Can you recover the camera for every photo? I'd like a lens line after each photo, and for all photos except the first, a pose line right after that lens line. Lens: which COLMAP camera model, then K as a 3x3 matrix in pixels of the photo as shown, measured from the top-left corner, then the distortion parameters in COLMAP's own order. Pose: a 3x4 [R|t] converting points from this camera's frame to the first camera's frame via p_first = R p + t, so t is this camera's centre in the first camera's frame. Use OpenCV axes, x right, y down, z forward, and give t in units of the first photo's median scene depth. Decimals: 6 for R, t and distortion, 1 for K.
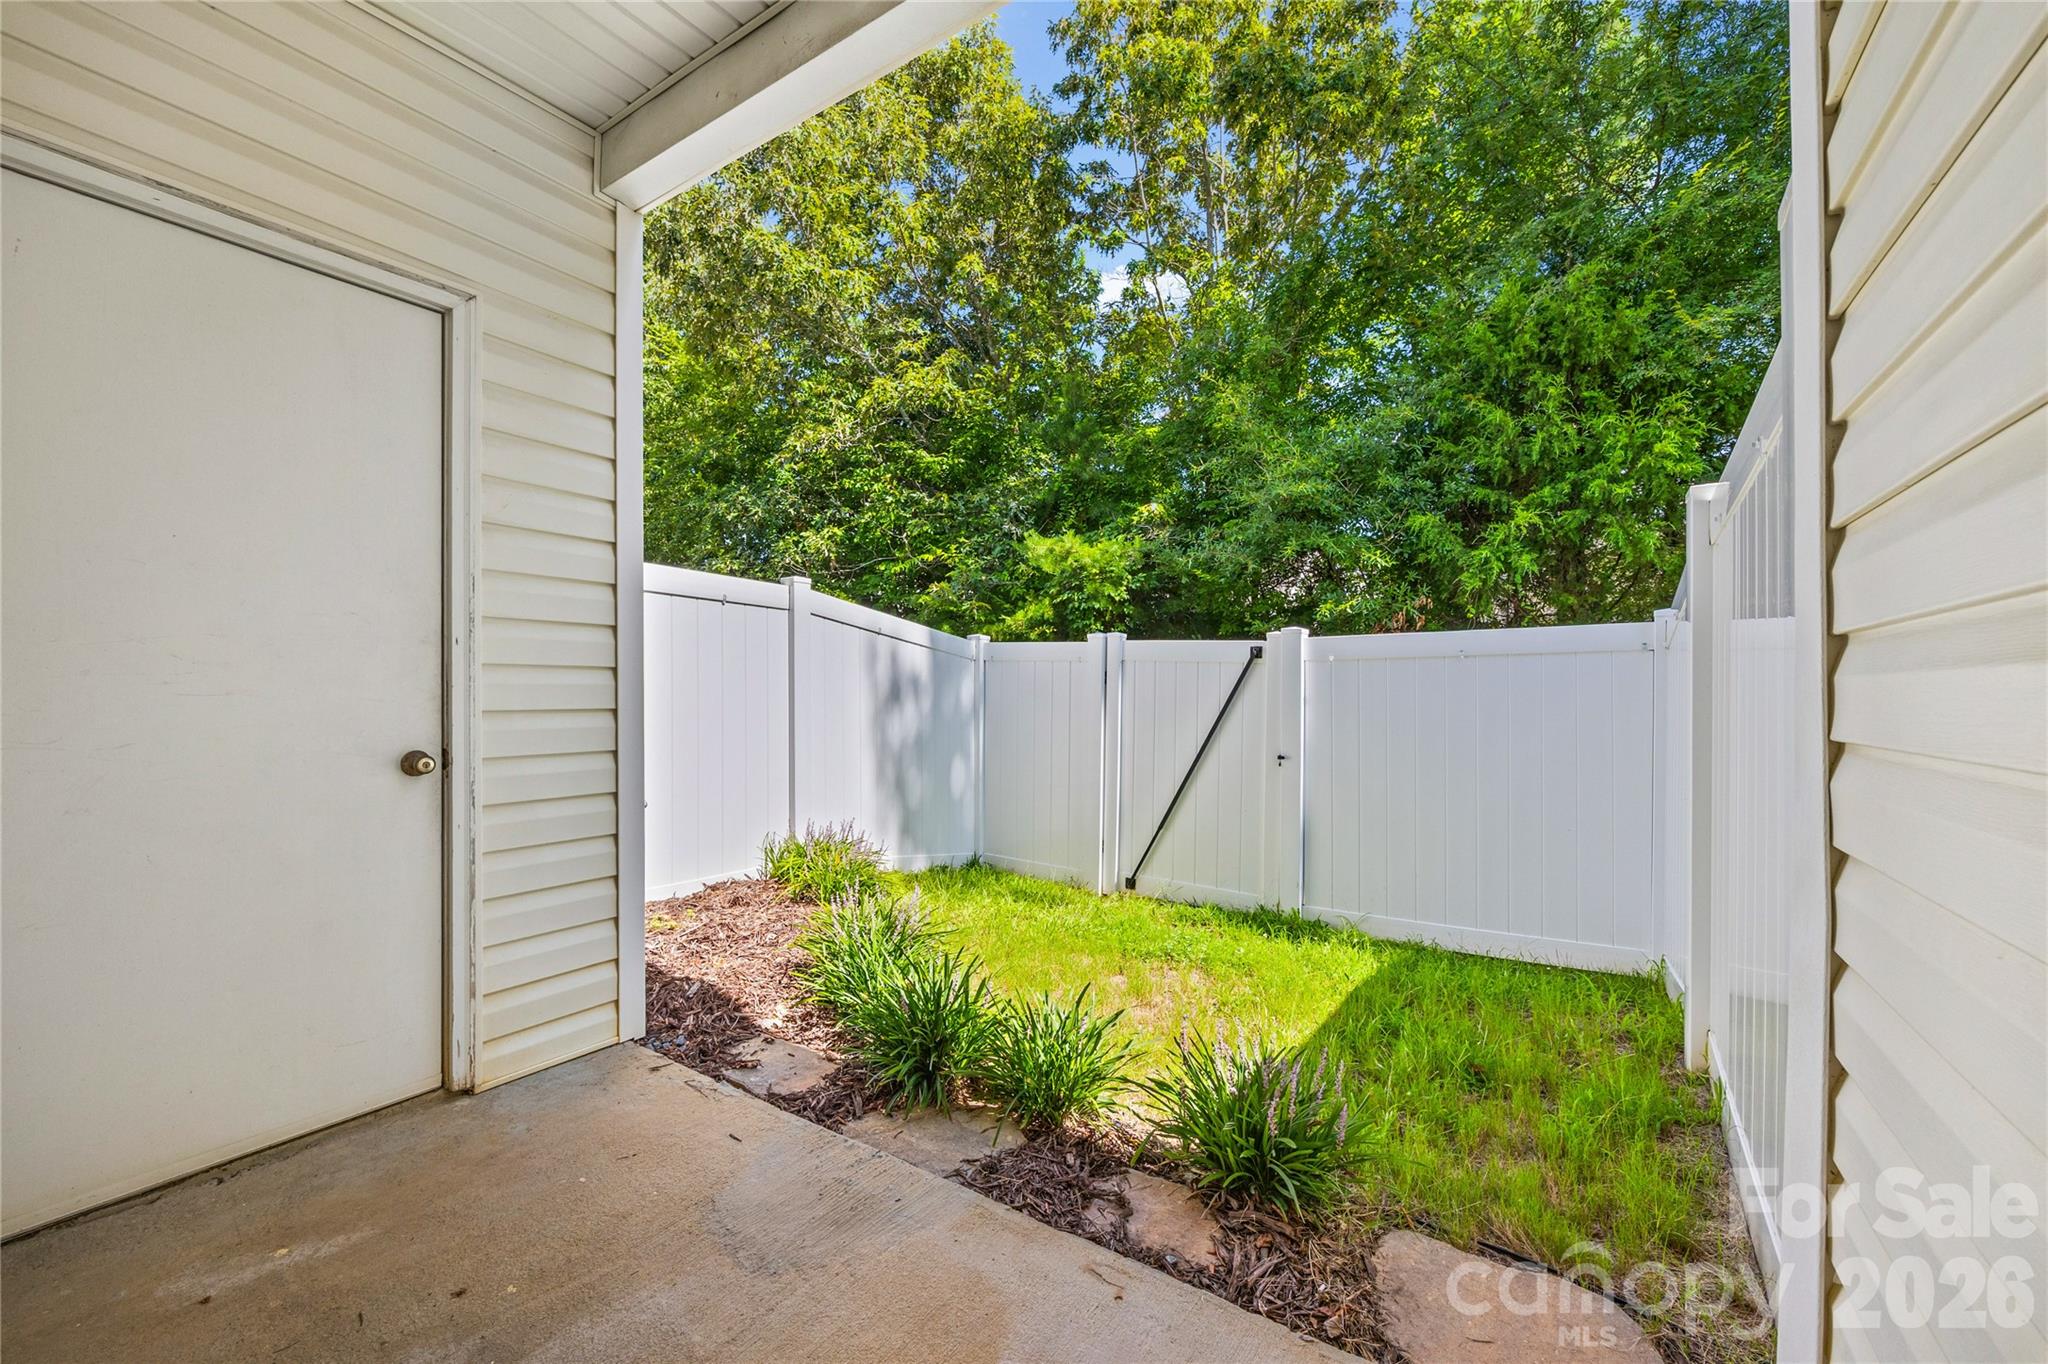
lens RADIAL K [[833.3, 0, 1003.9], [0, 833.3, 674.0], [0, 0, 1]] dist [-0.003588, -0.000179]
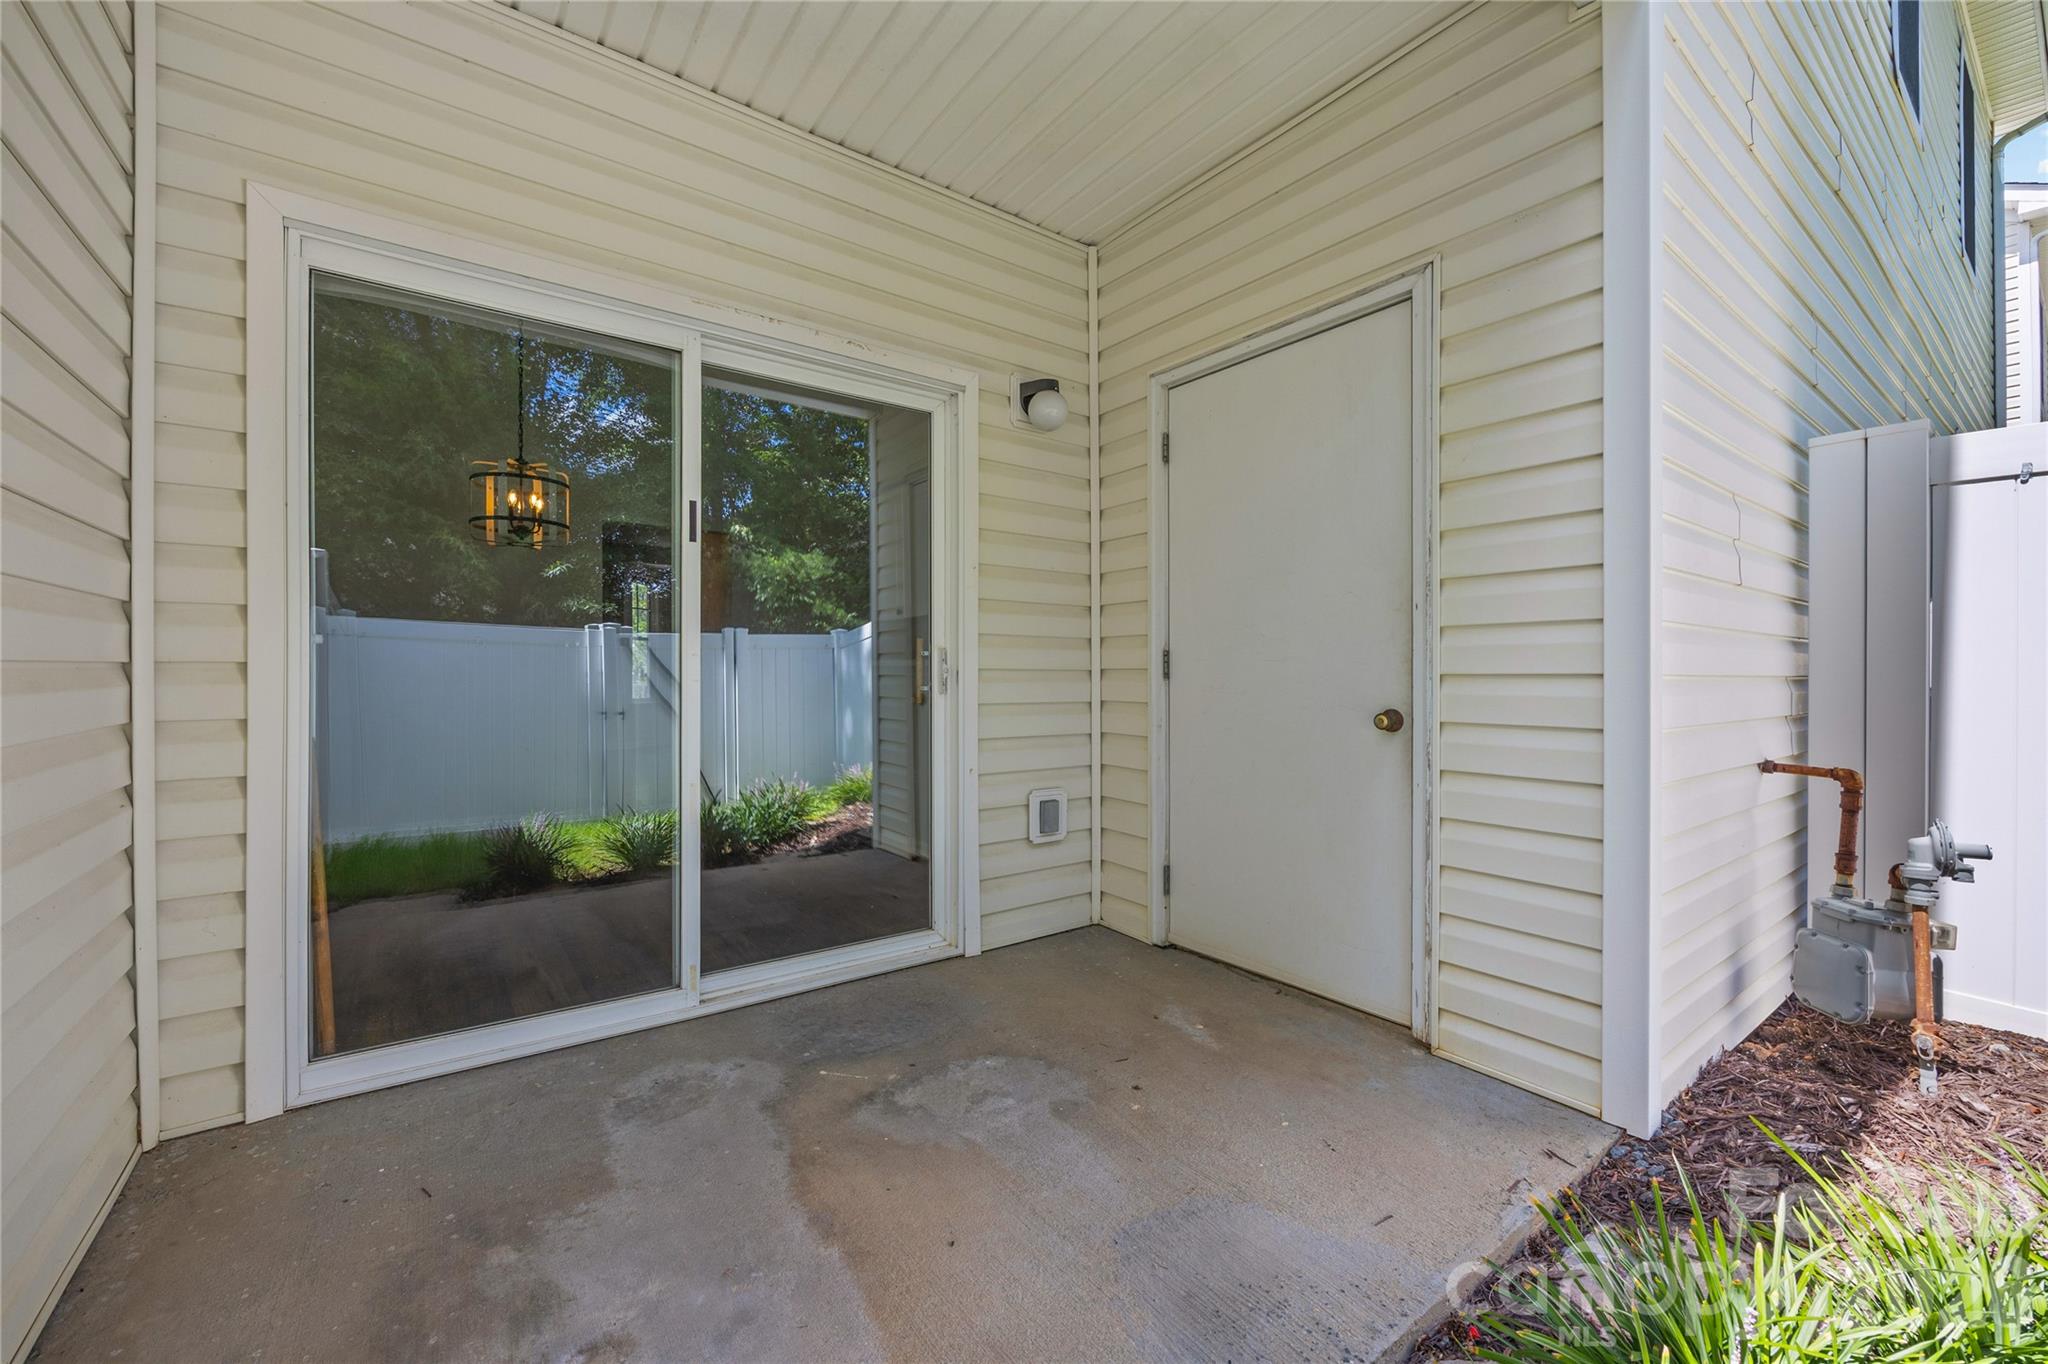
lens RADIAL K [[833.3, 0, 1003.9], [0, 833.3, 674.0], [0, 0, 1]] dist [-0.003588, -0.000179]
pose [[-0.346628, -0.002216, -0.938000, 0.508929], [0.017825, 0.999801, -0.008949, 0.045450], [0.937833, -0.019822, -0.346520, 0.902437]]
